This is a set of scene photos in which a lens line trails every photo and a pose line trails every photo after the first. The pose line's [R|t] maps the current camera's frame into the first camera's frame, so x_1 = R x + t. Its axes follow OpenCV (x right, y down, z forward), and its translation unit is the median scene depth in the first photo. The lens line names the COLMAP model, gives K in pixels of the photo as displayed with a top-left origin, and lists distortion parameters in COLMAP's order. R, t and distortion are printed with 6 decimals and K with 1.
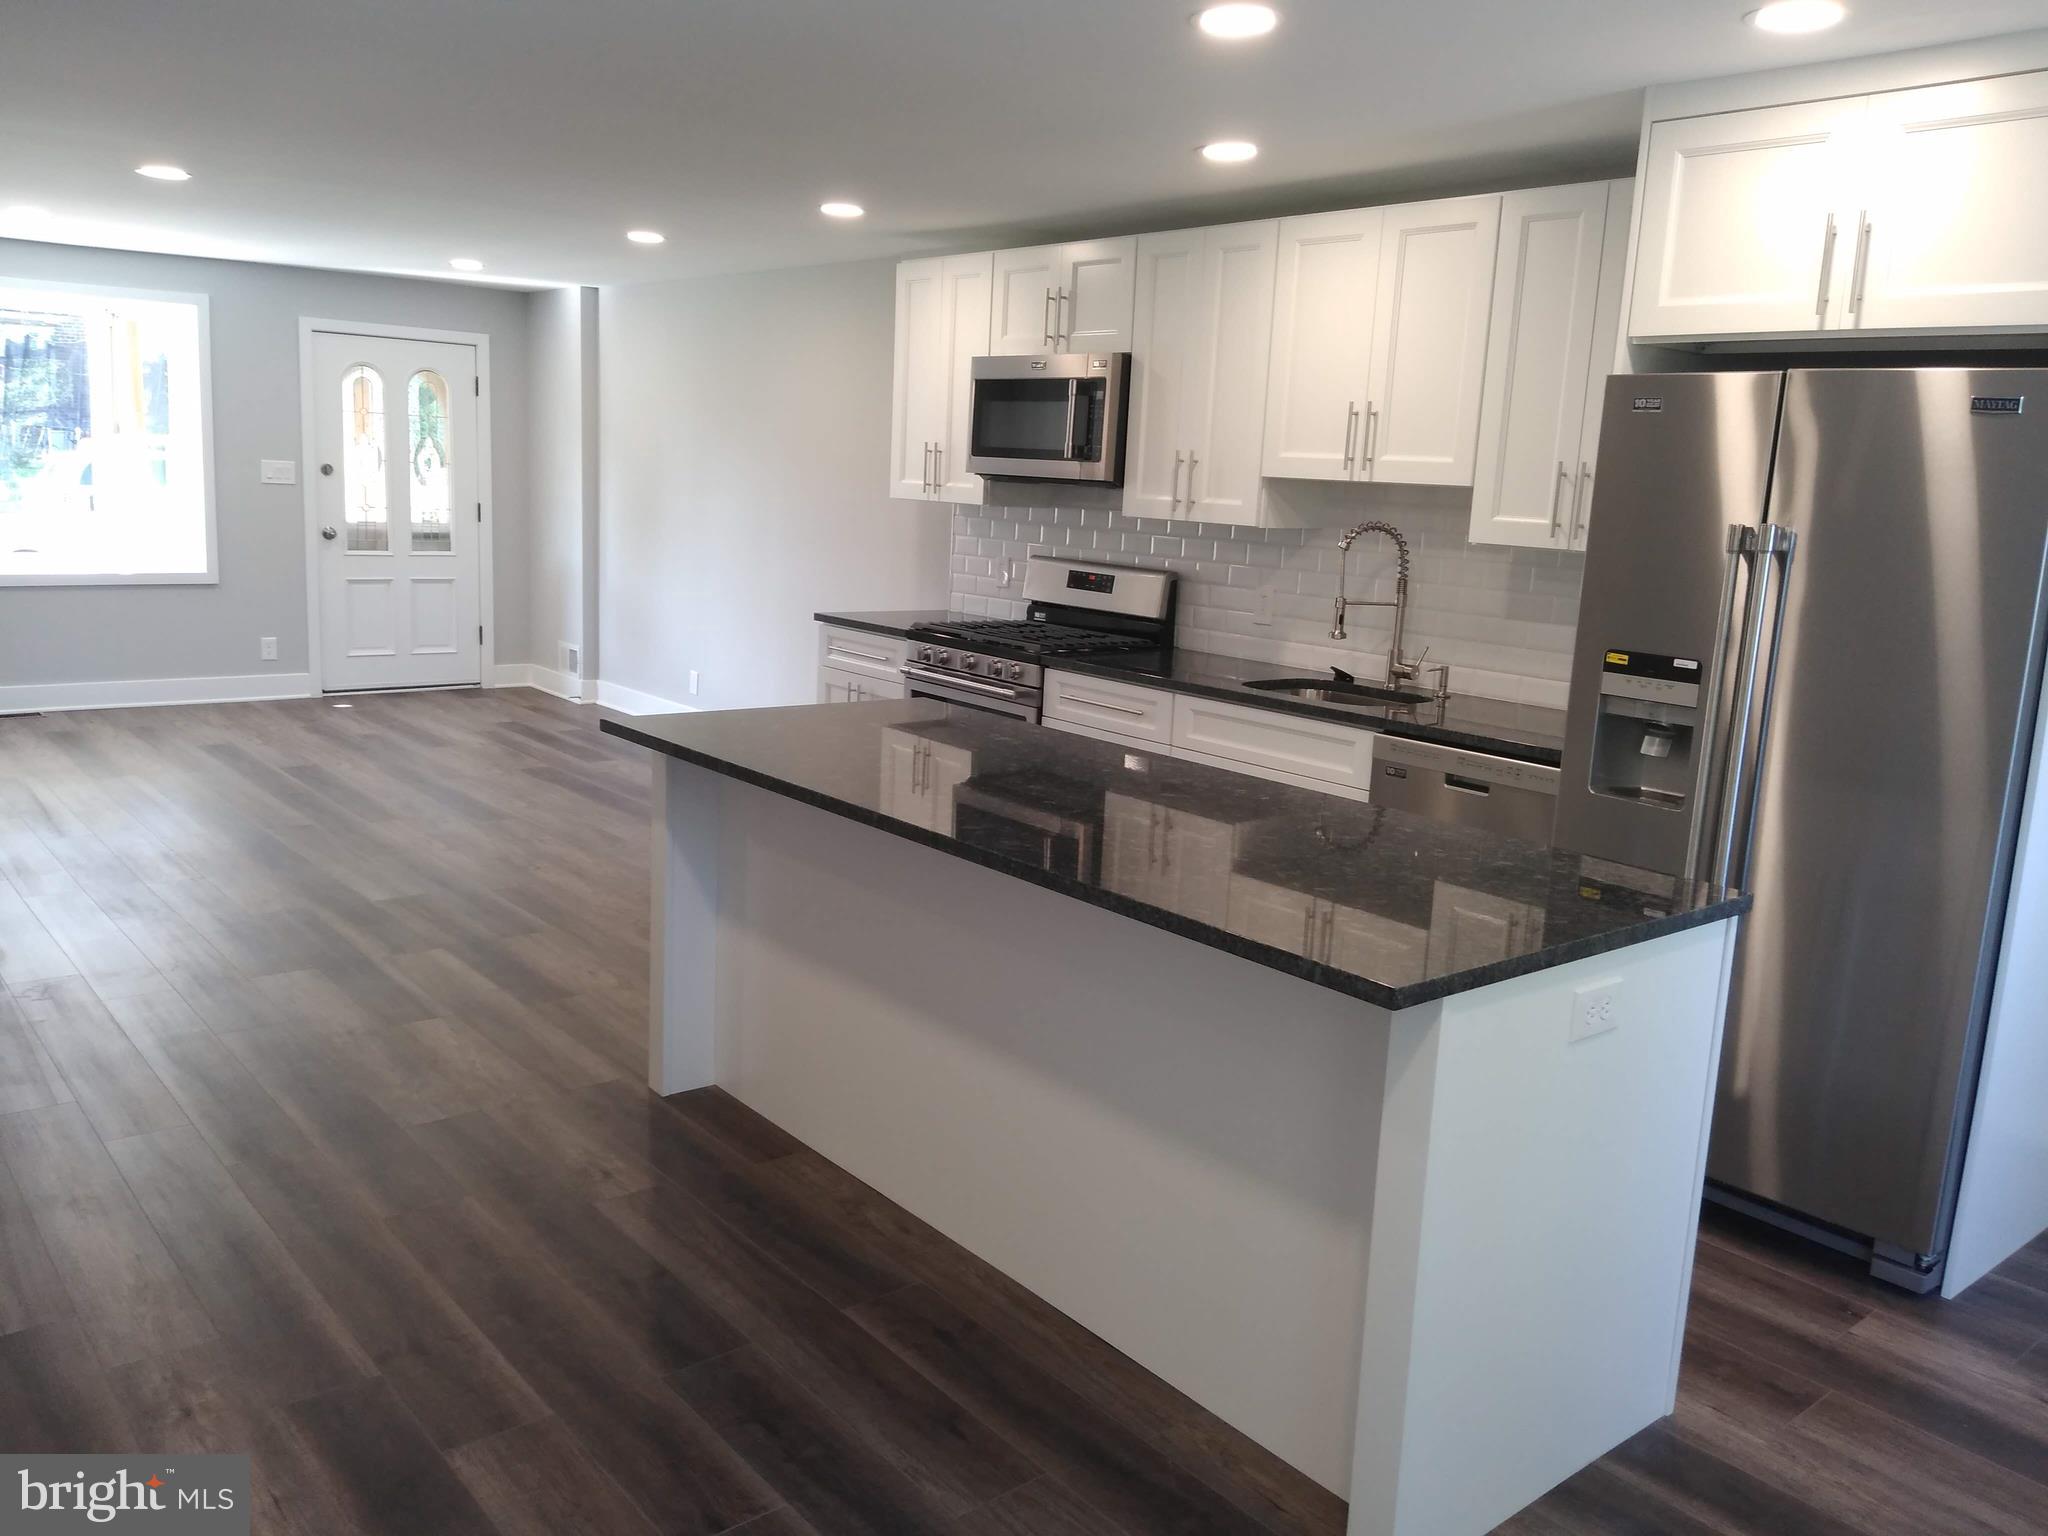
lens RADIAL K [[1591.4, 0, 1028.0], [0, 1591.4, 758.2], [0, 0, 1]] dist [0.090902, -0.150935]
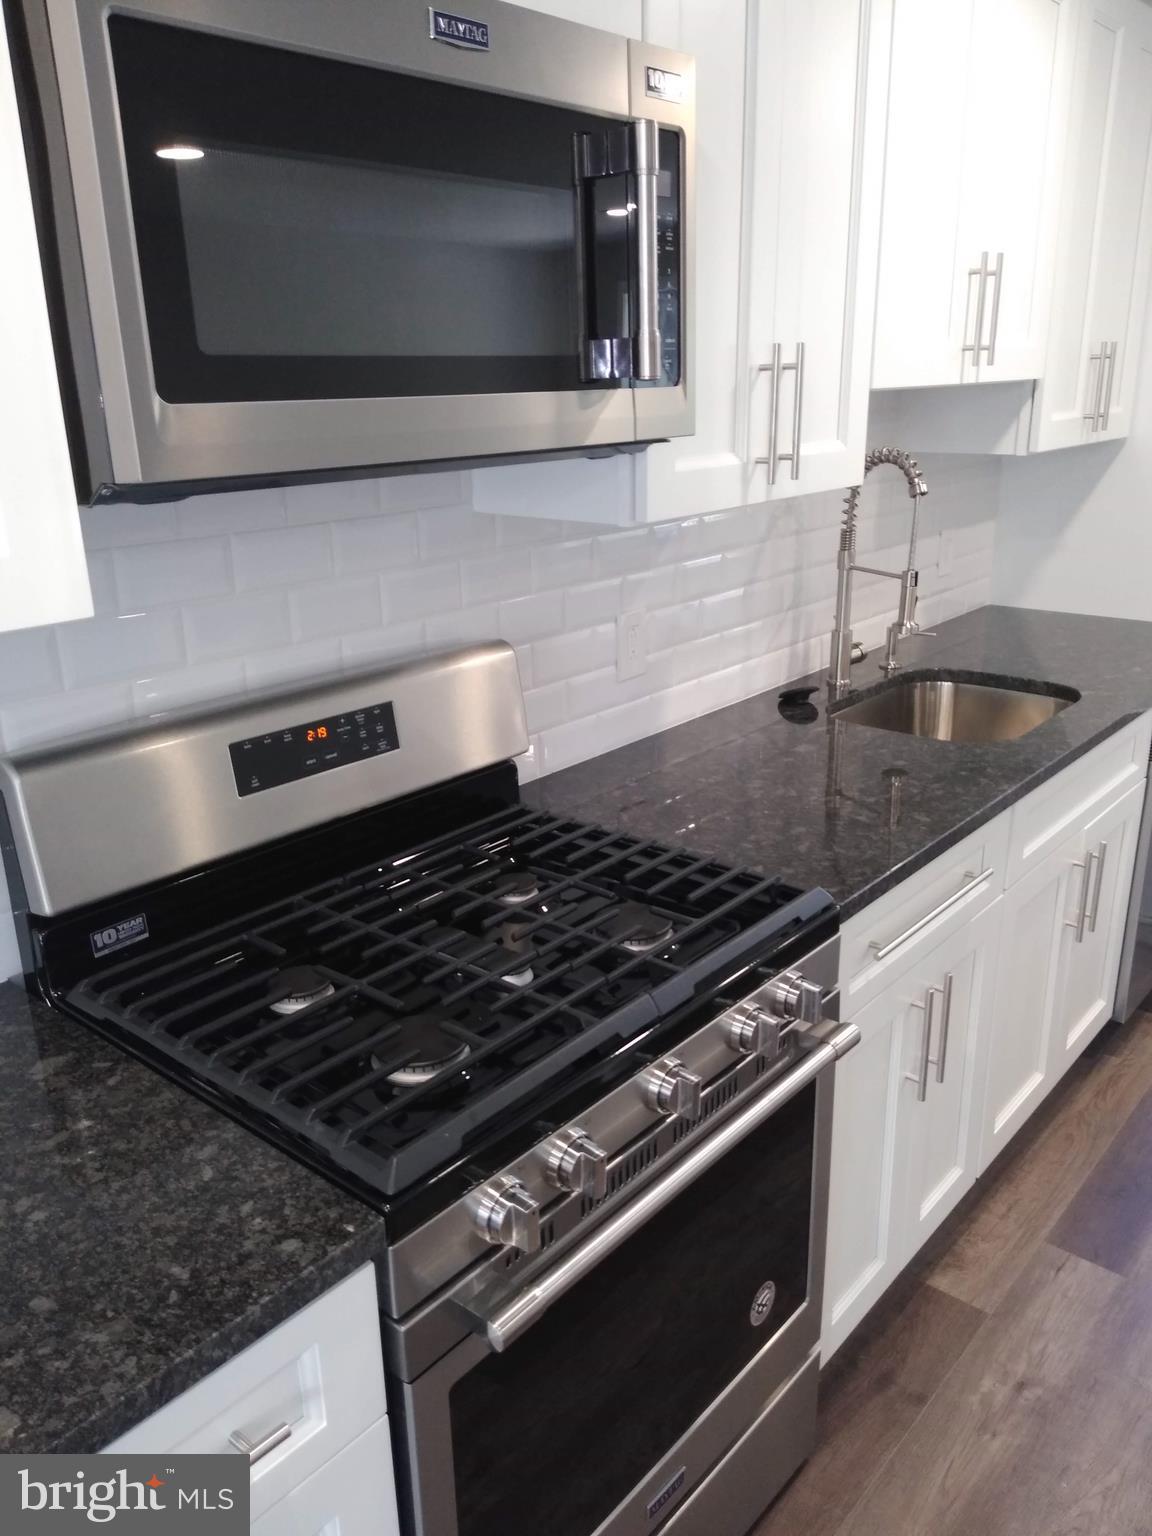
lens RADIAL K [[1195.5, 0, 581.1], [0, 1195.5, 774.8], [0, 0, 1]] dist [0.097042, -0.161945]
pose [[-0.173429, -0.360613, 0.916450, -0.271094], [0.185306, 0.901982, 0.389987, -0.250391], [-0.967256, 0.237459, -0.089606, 1.232376]]
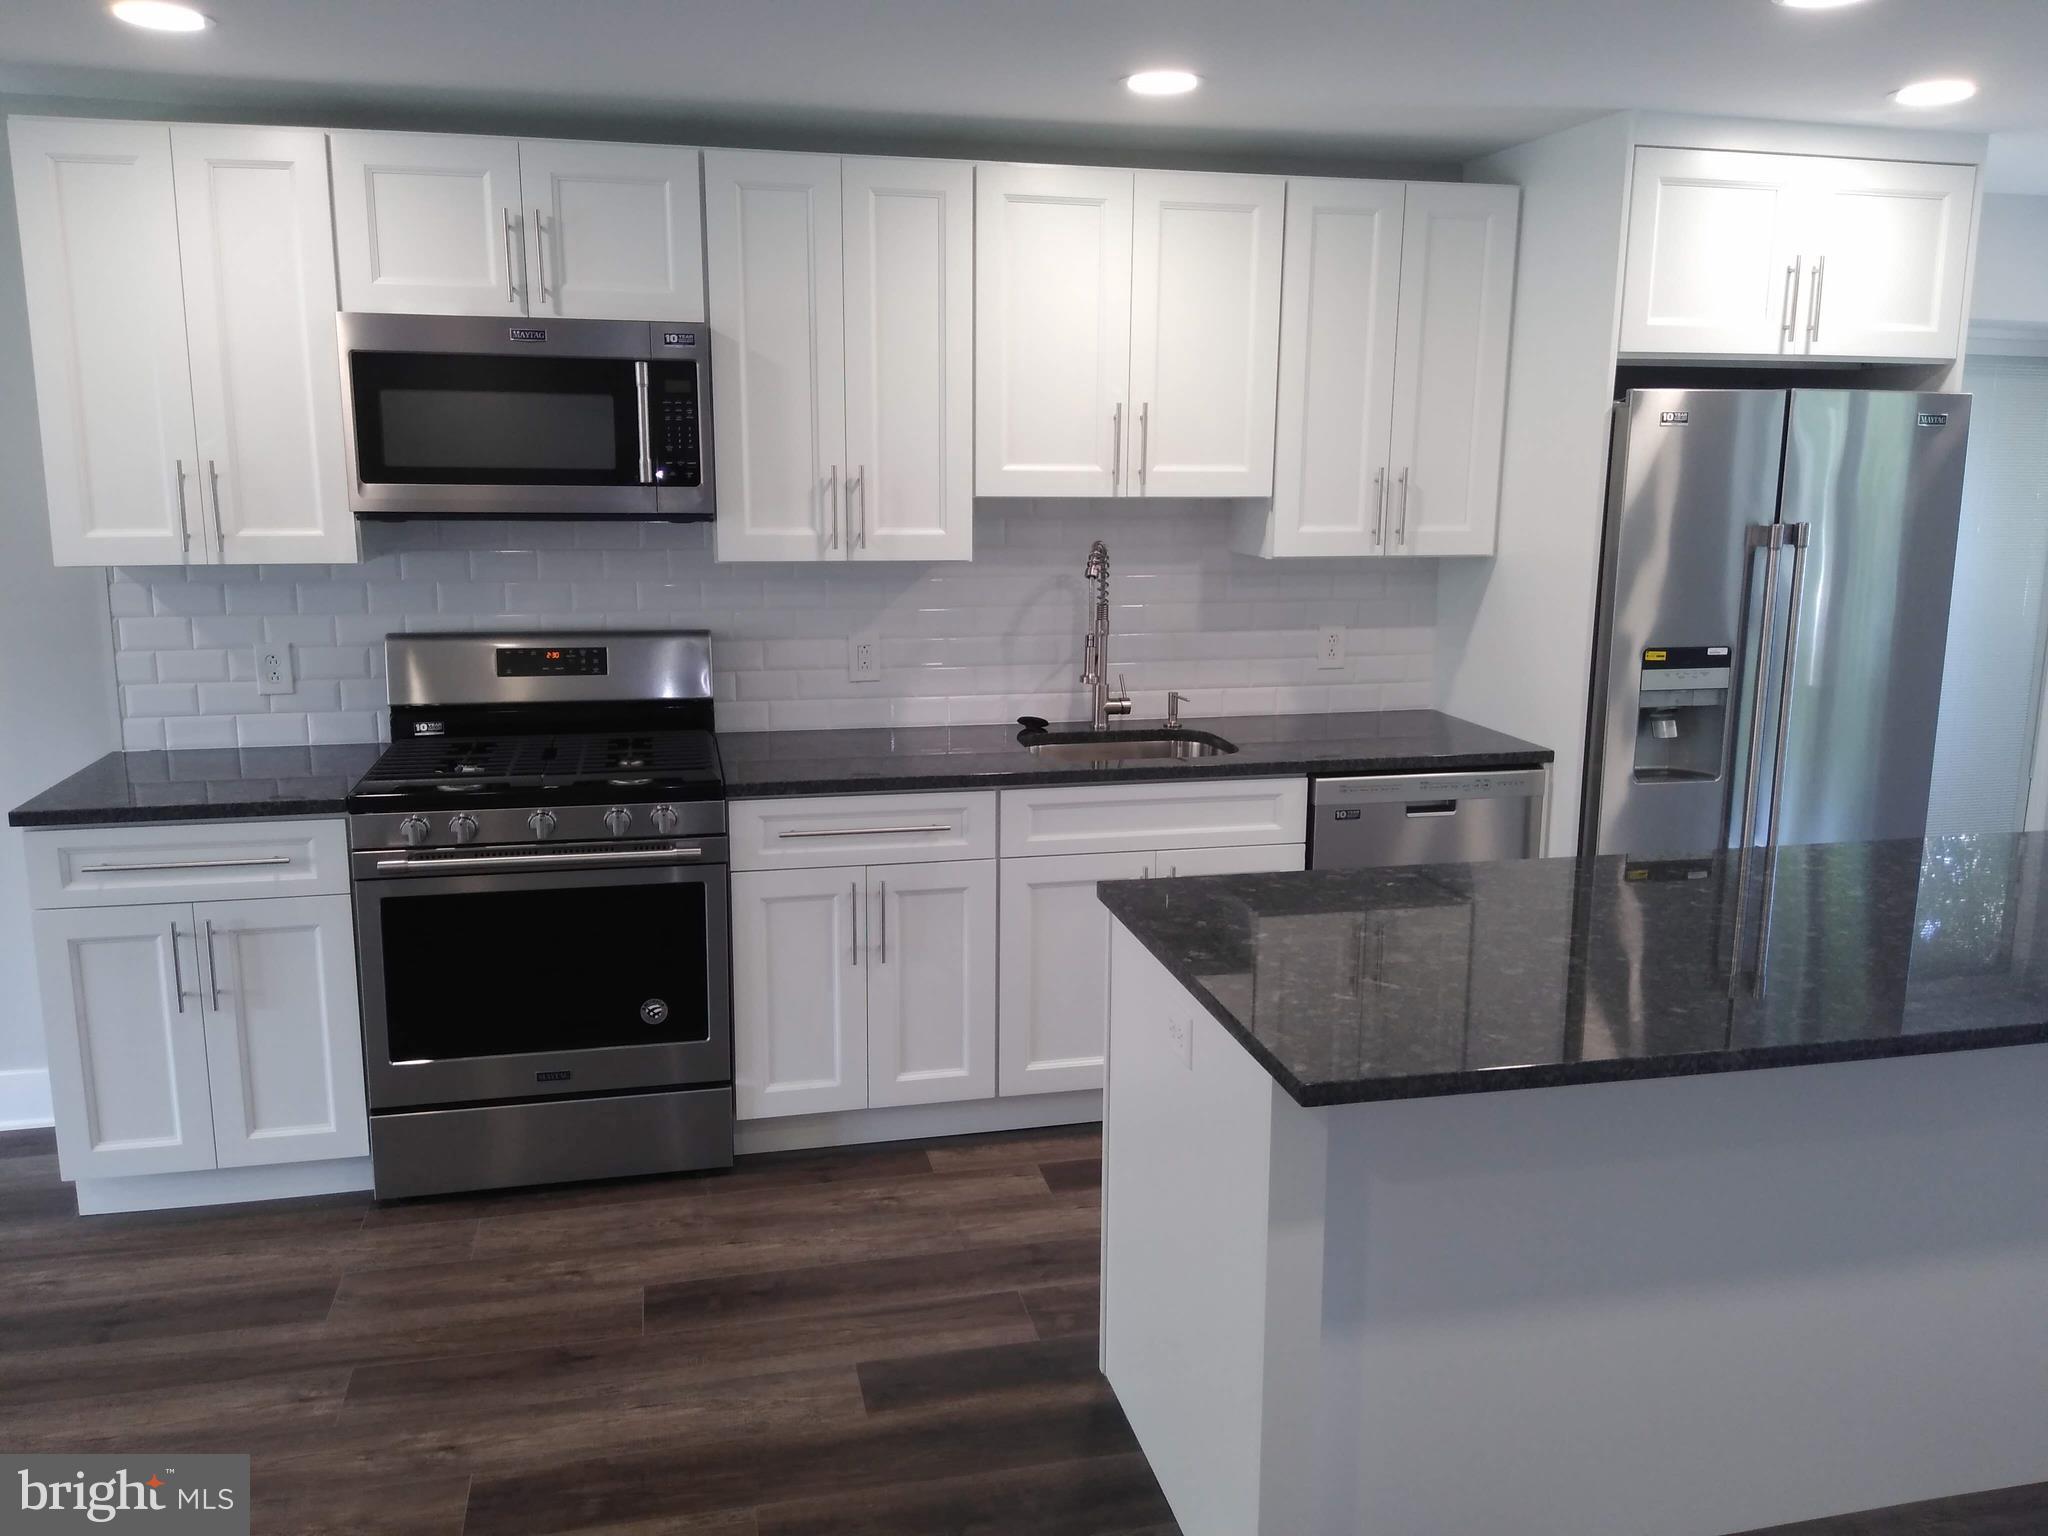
lens RADIAL K [[1591.4, 0, 1028.0], [0, 1591.4, 758.2], [0, 0, 1]] dist [0.090902, -0.150935]
pose [[0.450321, -0.215105, 0.866569, -0.578427], [0.175227, 0.972964, 0.150456, -0.174513], [-0.875504, 0.084093, 0.475838, 0.655101]]
